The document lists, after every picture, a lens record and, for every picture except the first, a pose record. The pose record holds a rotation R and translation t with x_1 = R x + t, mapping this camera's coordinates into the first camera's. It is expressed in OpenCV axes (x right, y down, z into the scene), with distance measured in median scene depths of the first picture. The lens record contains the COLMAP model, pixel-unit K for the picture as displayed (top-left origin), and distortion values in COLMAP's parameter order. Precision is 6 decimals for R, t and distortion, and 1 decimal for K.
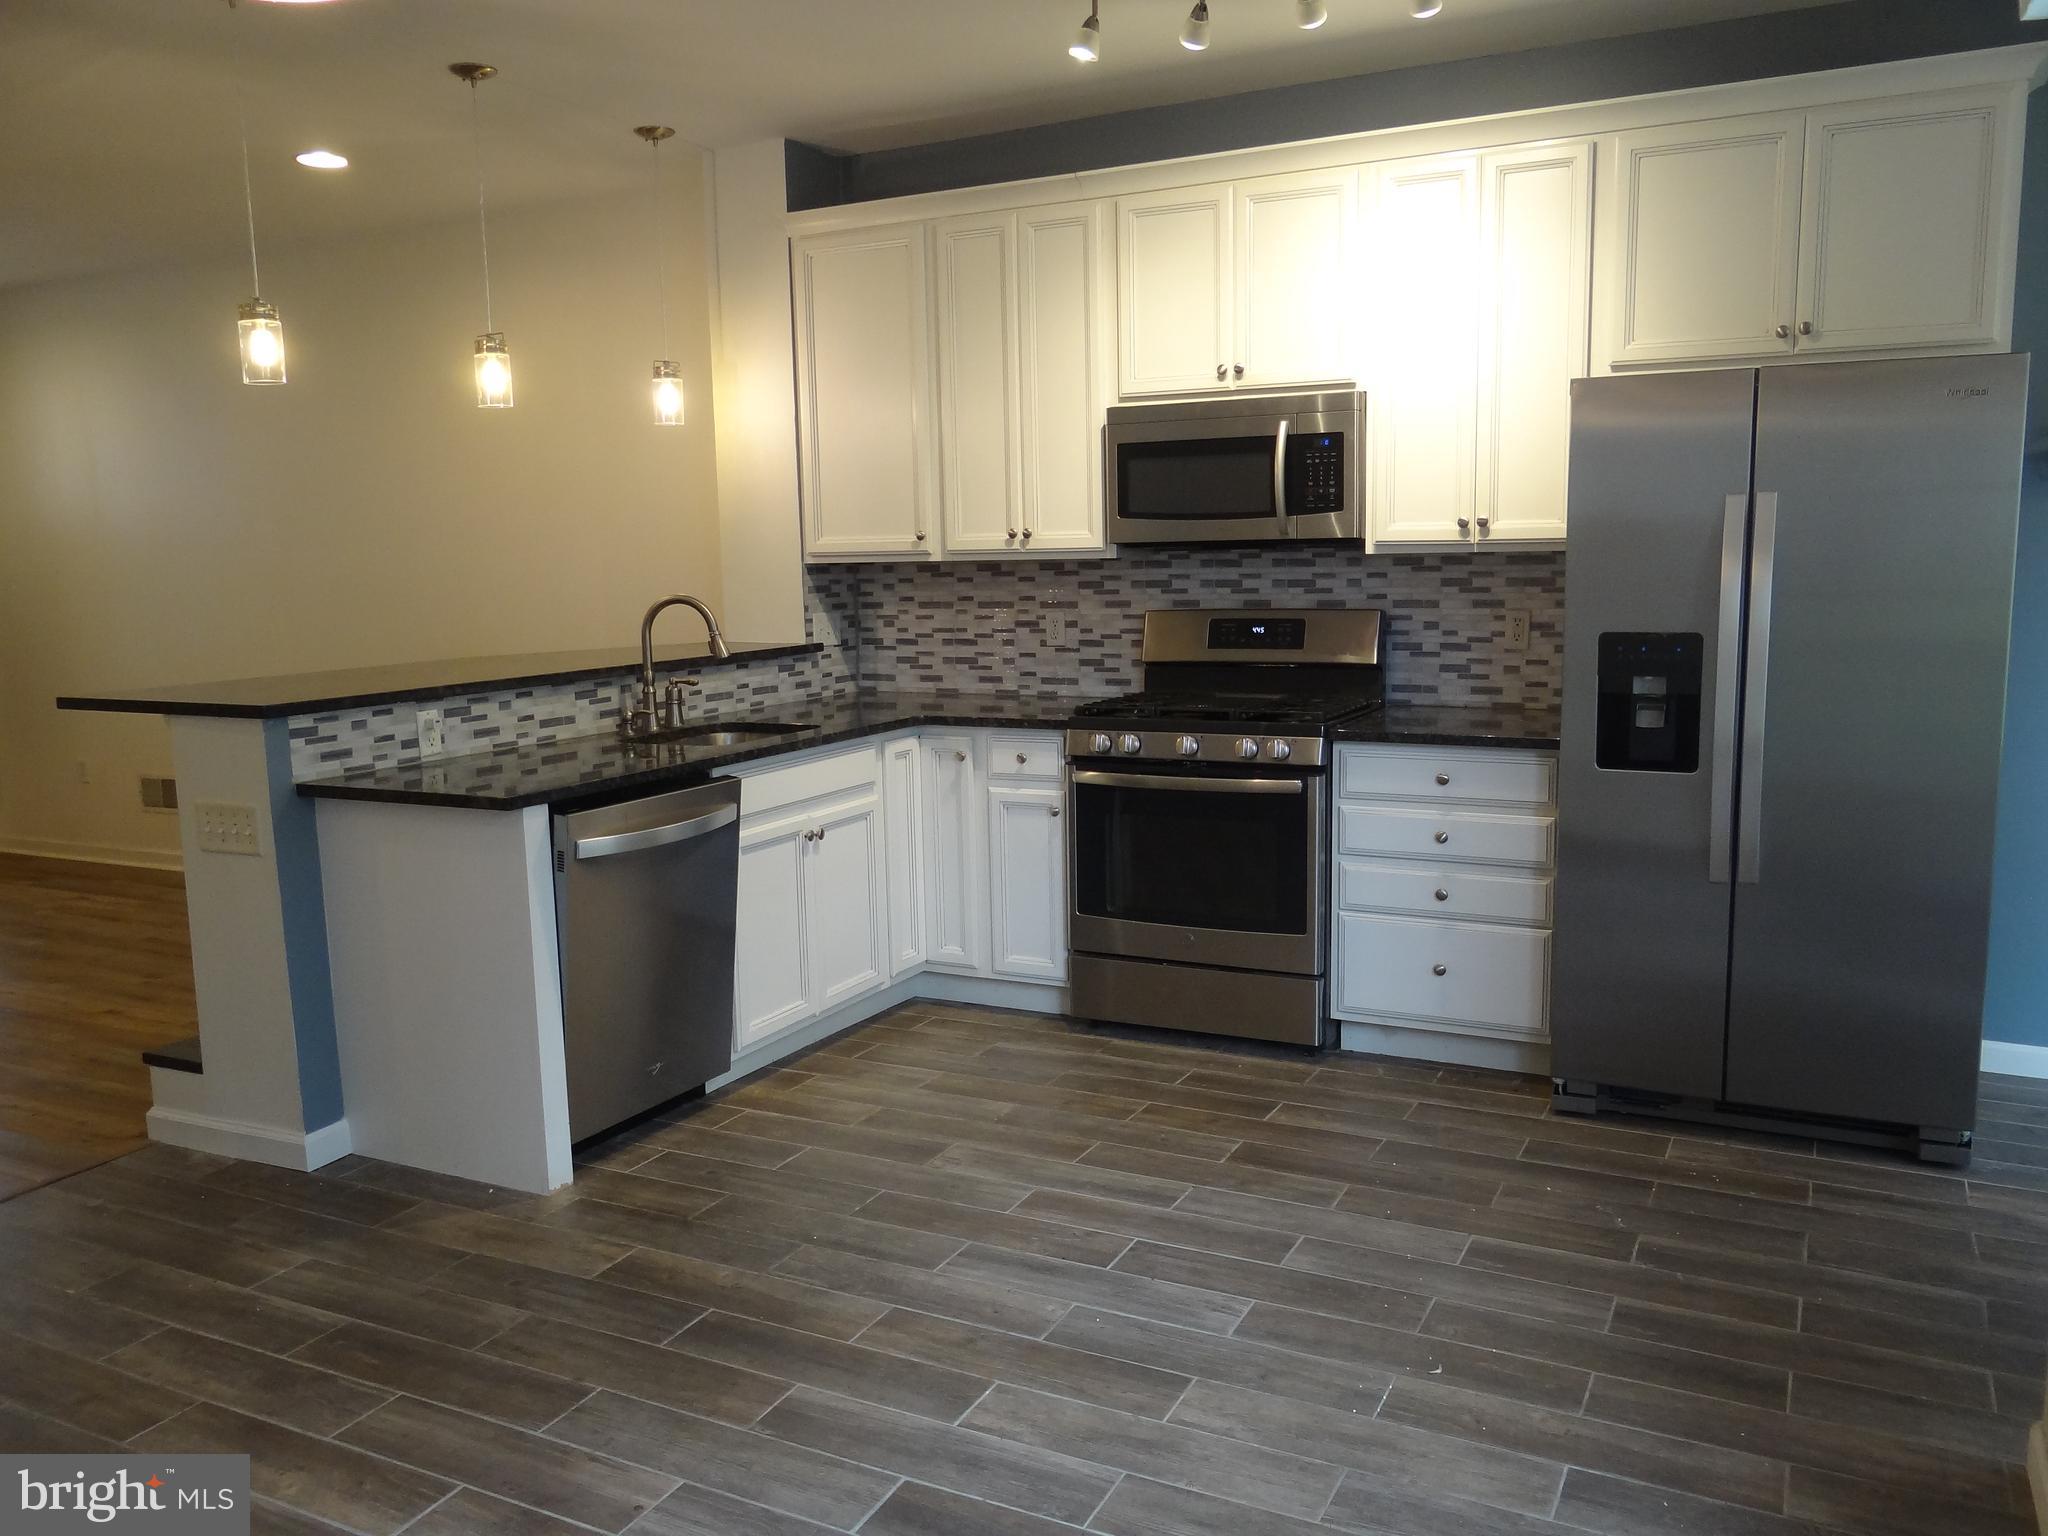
lens RADIAL K [[1608.7, 0, 1026.1], [0, 1608.7, 781.7], [0, 0, 1]] dist [-0.003564, 0.003081]
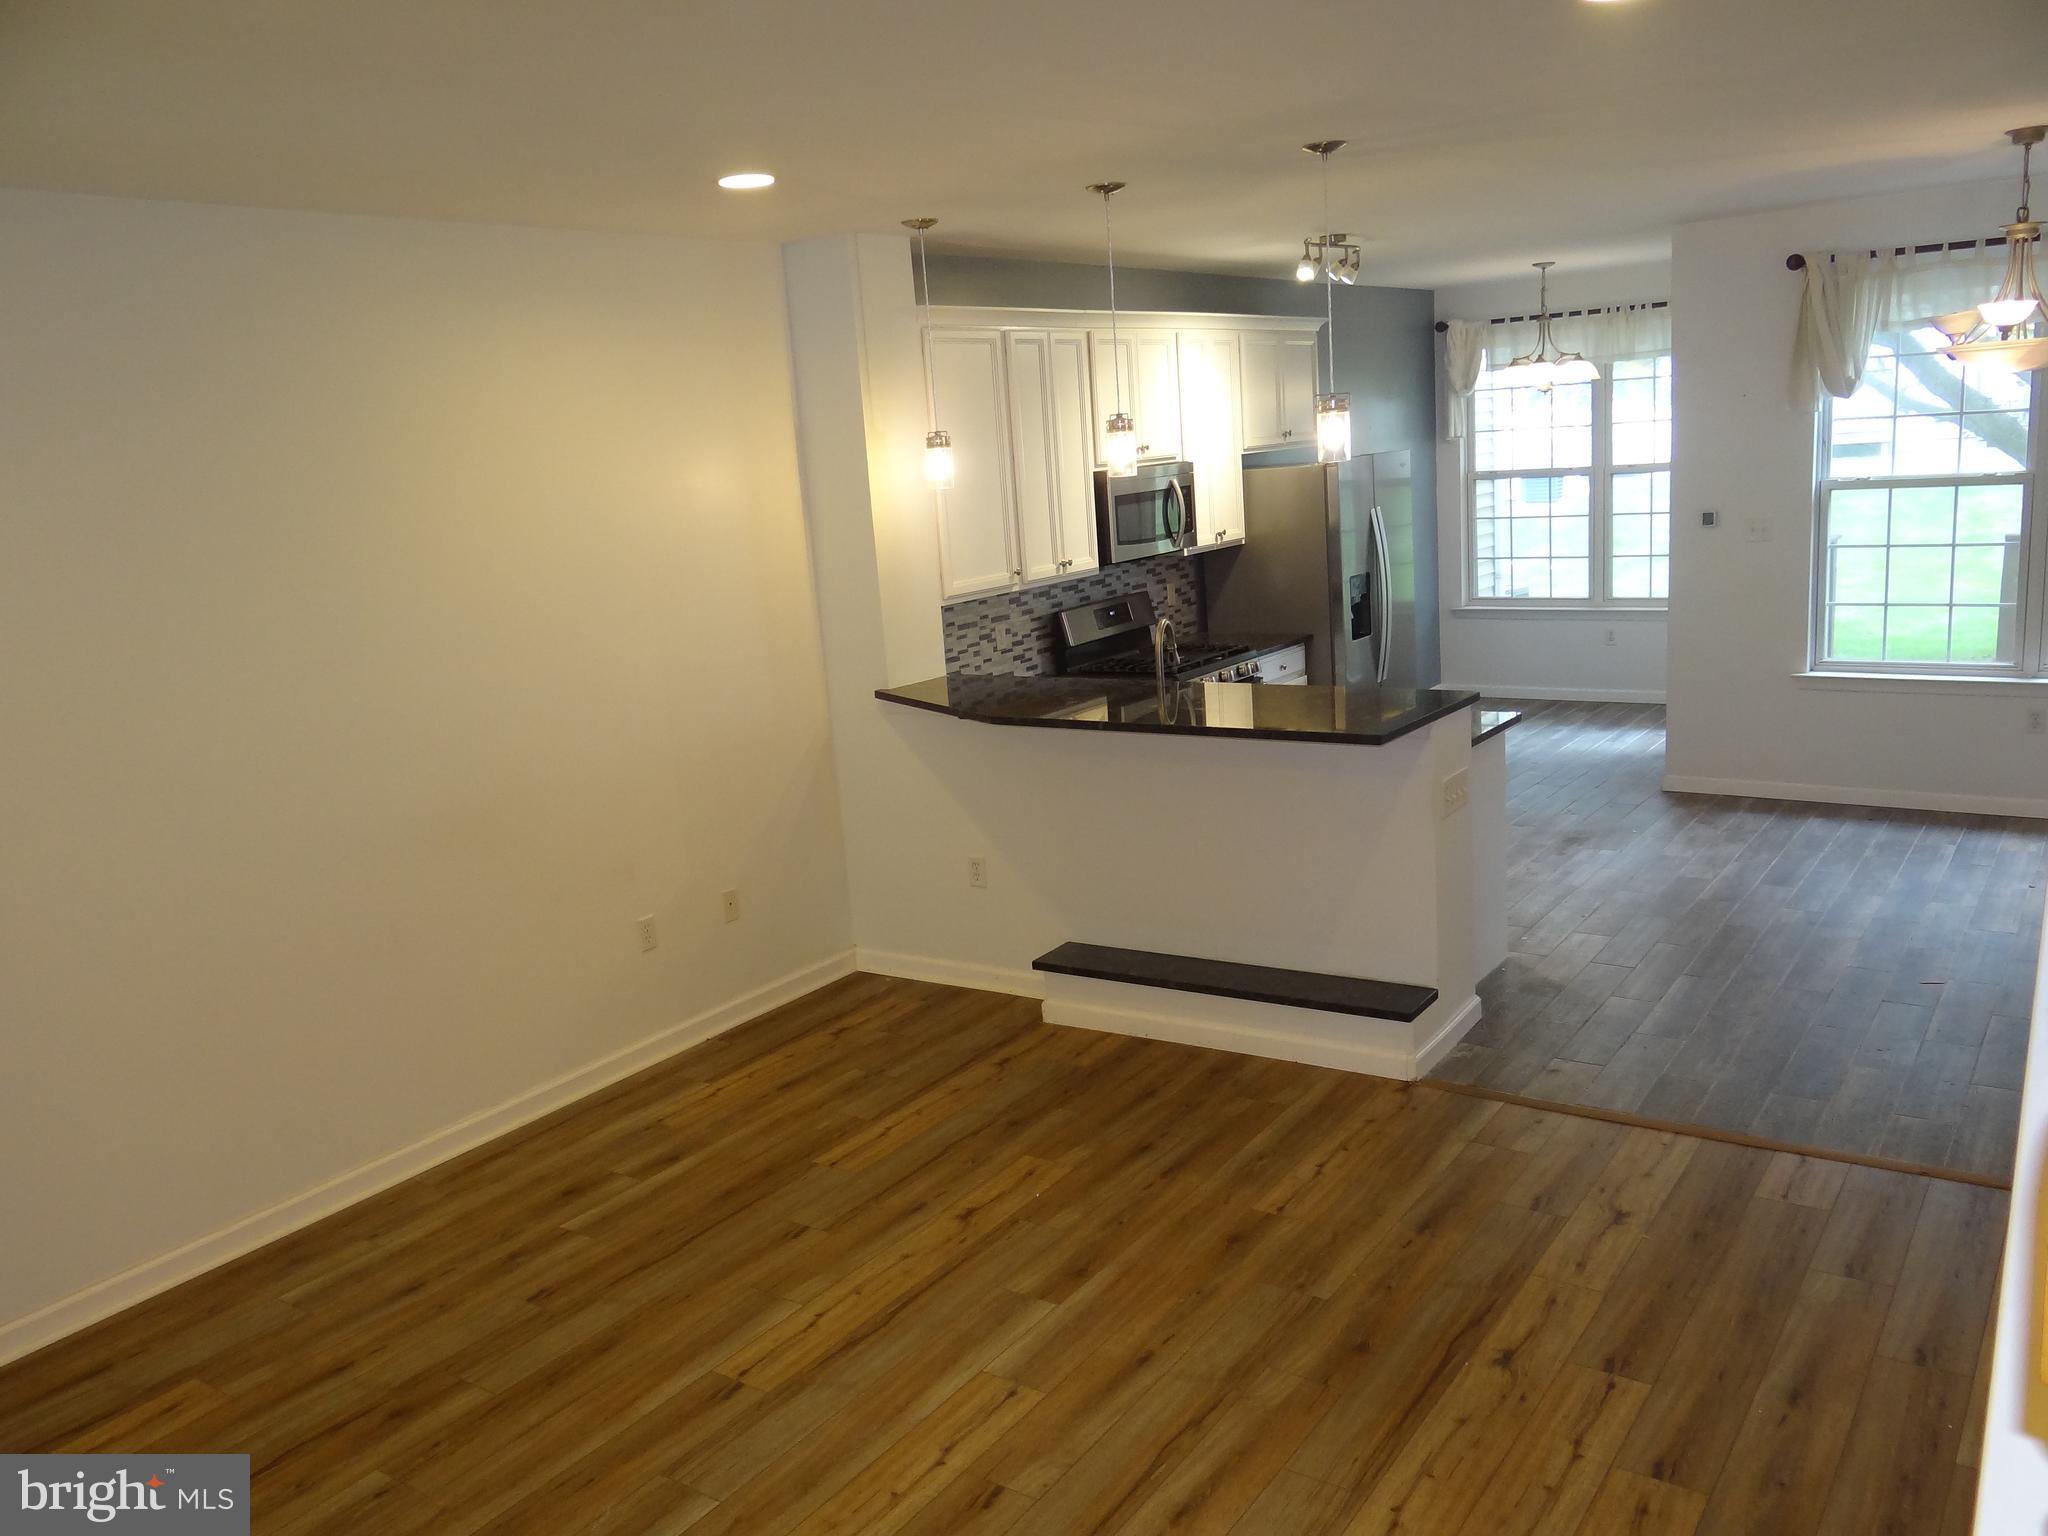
lens RADIAL K [[1608.7, 0, 1026.4], [0, 1608.7, 760.9], [0, 0, 1]] dist [-0.003564, 0.003081]
pose [[0.149417, -0.185752, 0.971170, -1.308236], [0.216716, 0.964466, 0.151128, -0.195908], [-0.964733, 0.187887, 0.184363, 0.771288]]
